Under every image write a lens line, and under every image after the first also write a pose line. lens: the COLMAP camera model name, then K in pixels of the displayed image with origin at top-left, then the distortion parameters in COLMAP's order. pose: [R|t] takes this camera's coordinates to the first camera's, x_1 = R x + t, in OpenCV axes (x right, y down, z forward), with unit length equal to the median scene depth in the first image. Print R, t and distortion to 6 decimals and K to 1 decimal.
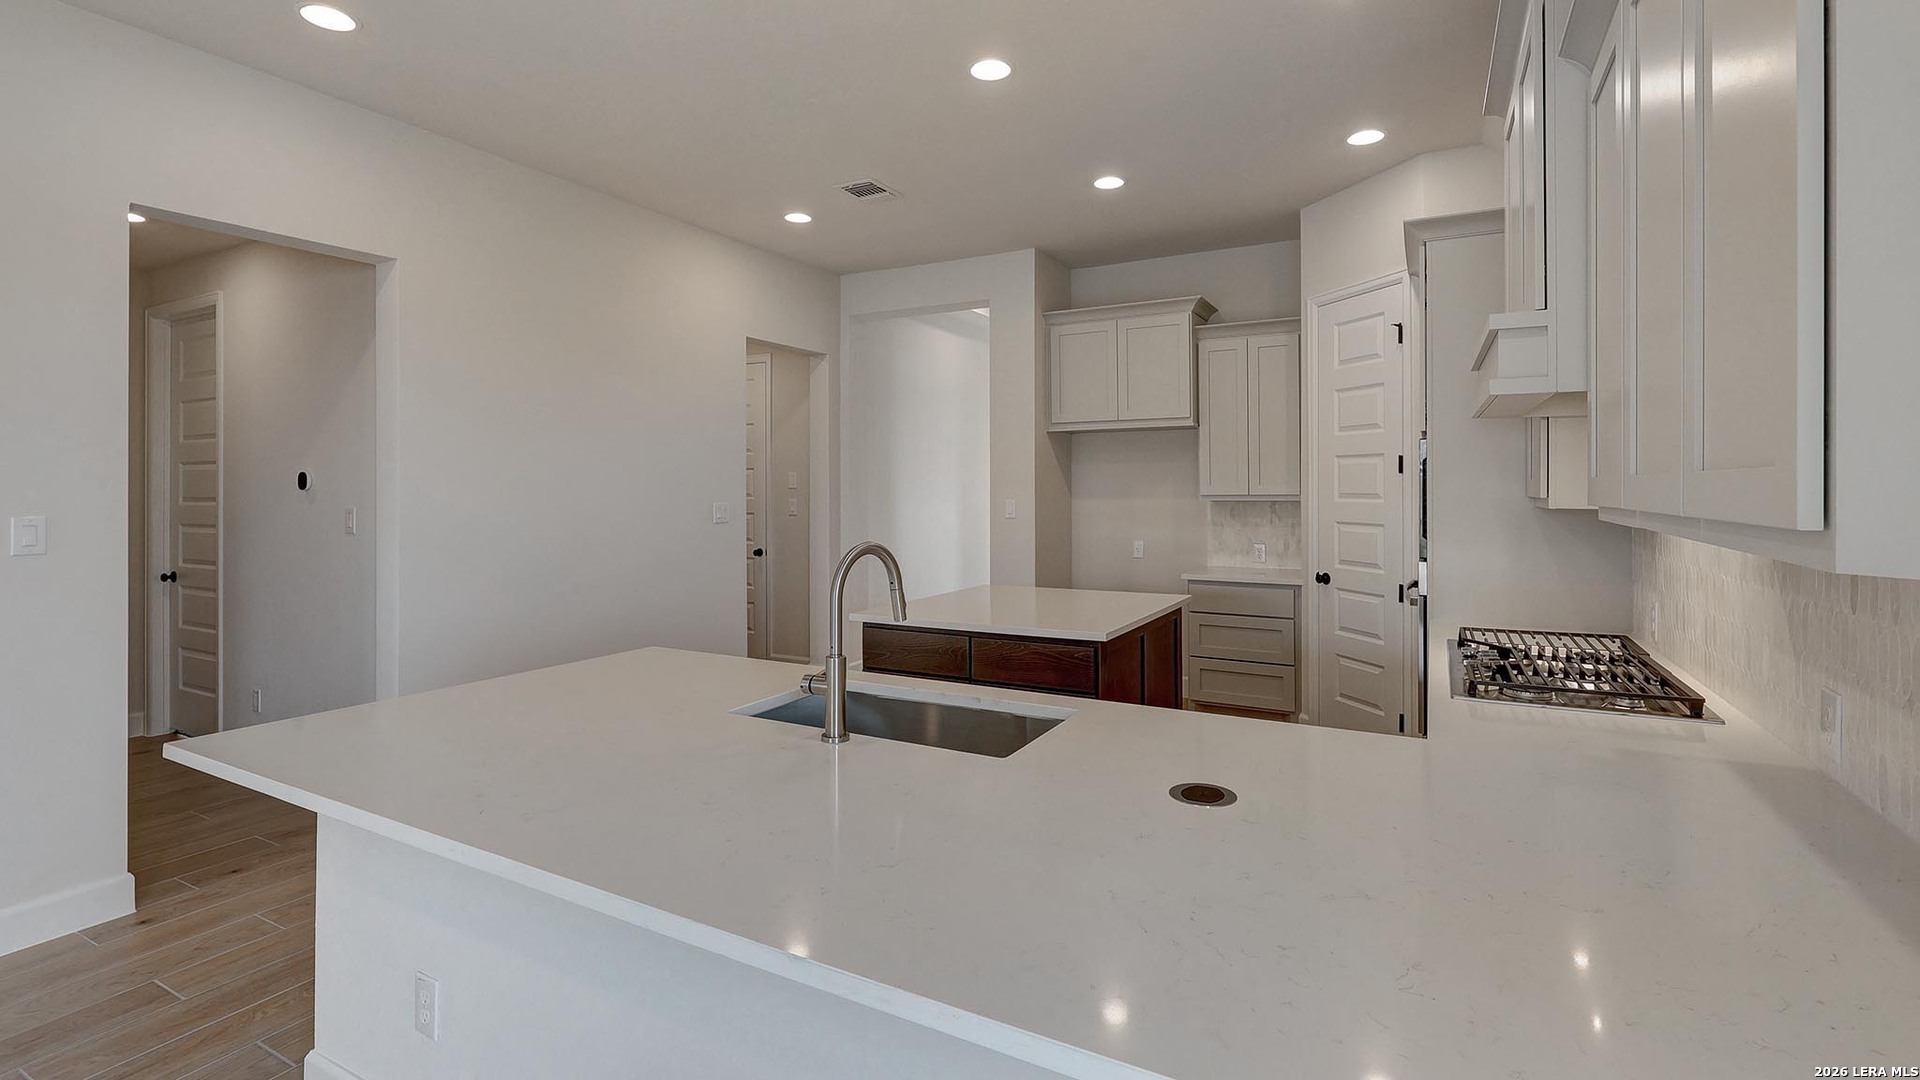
lens RADIAL K [[874.2, 0, 947.0], [0, 874.2, 481.3], [0, 0, 1]] dist [-0.002343, -0.000223]
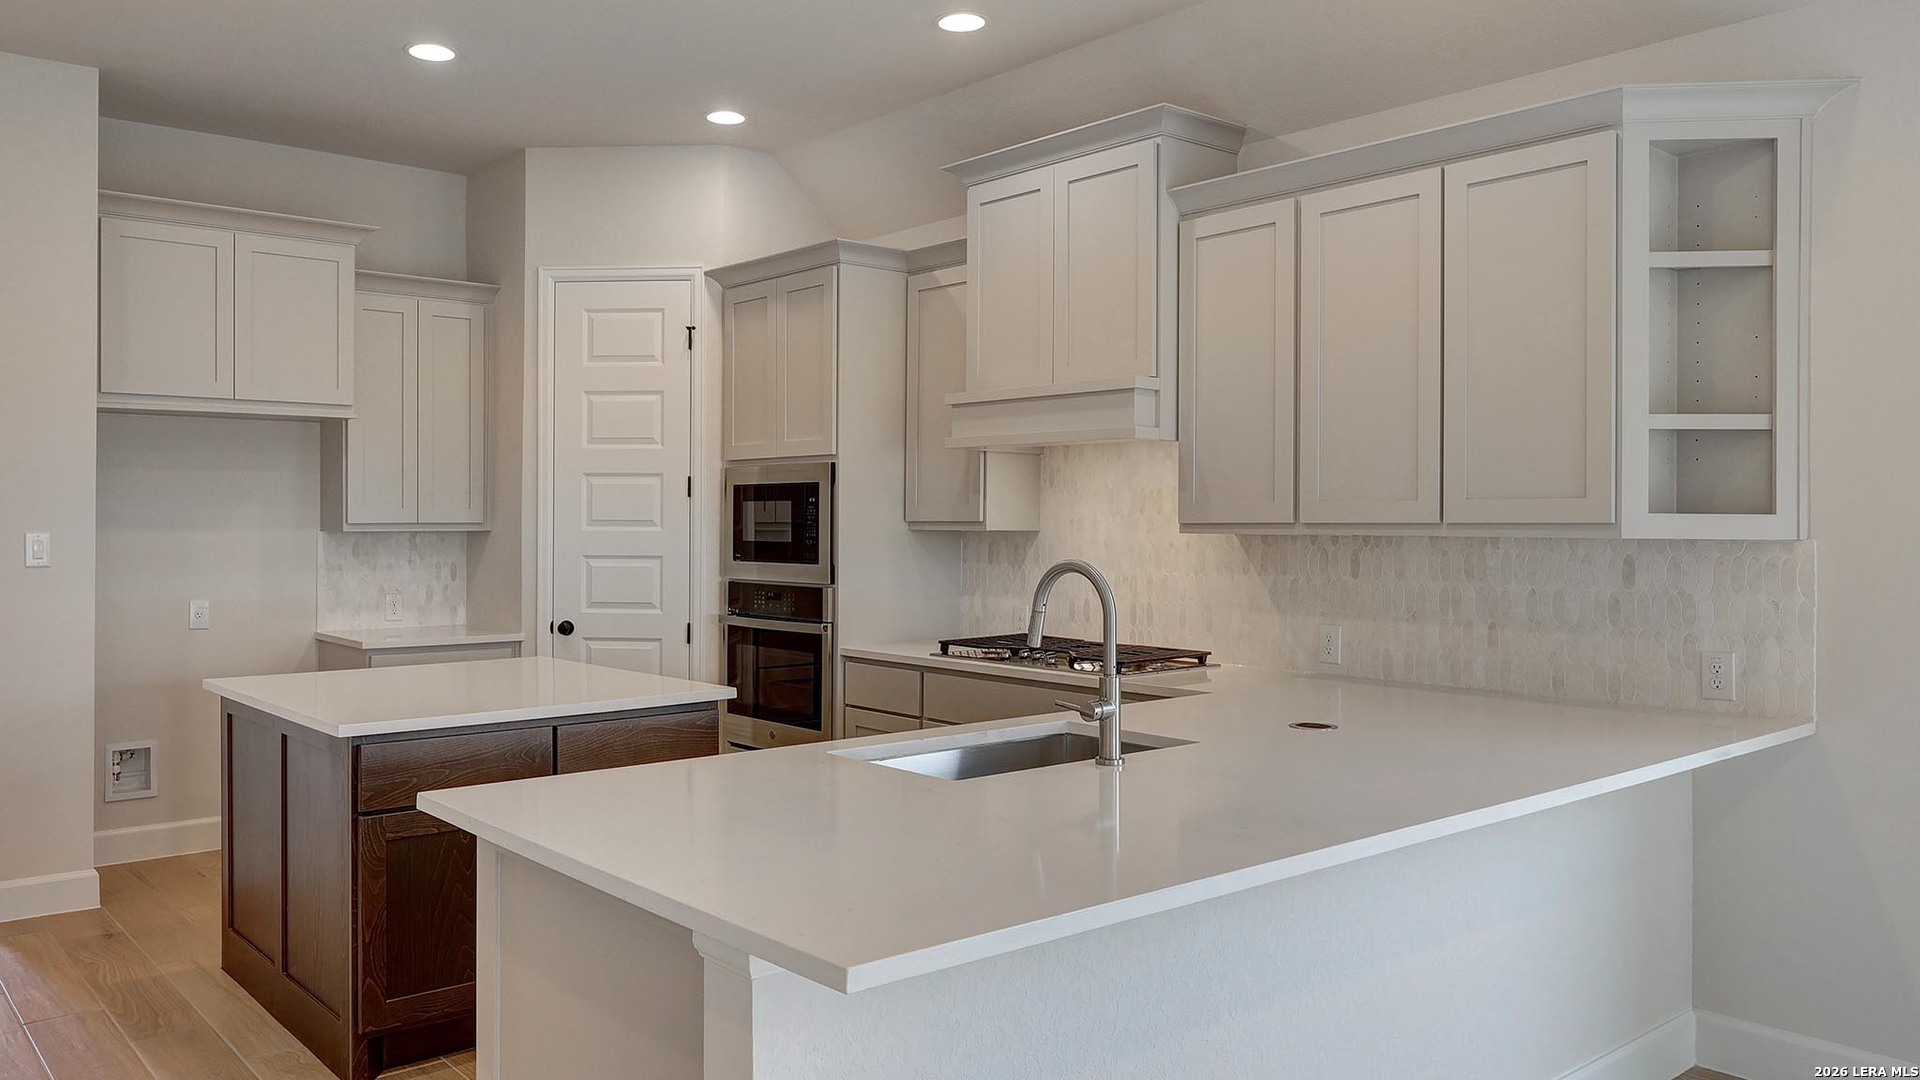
lens RADIAL K [[1404.9, 0, 908.4], [0, 1404.9, 529.6], [0, 0, 1]] dist [0.001394, 0.003782]
pose [[0.351304, -0.002744, 0.936257, -0.554671], [-0.008472, 0.999945, 0.006109, 0.010152], [-0.936223, -0.010078, 0.351261, 0.224267]]
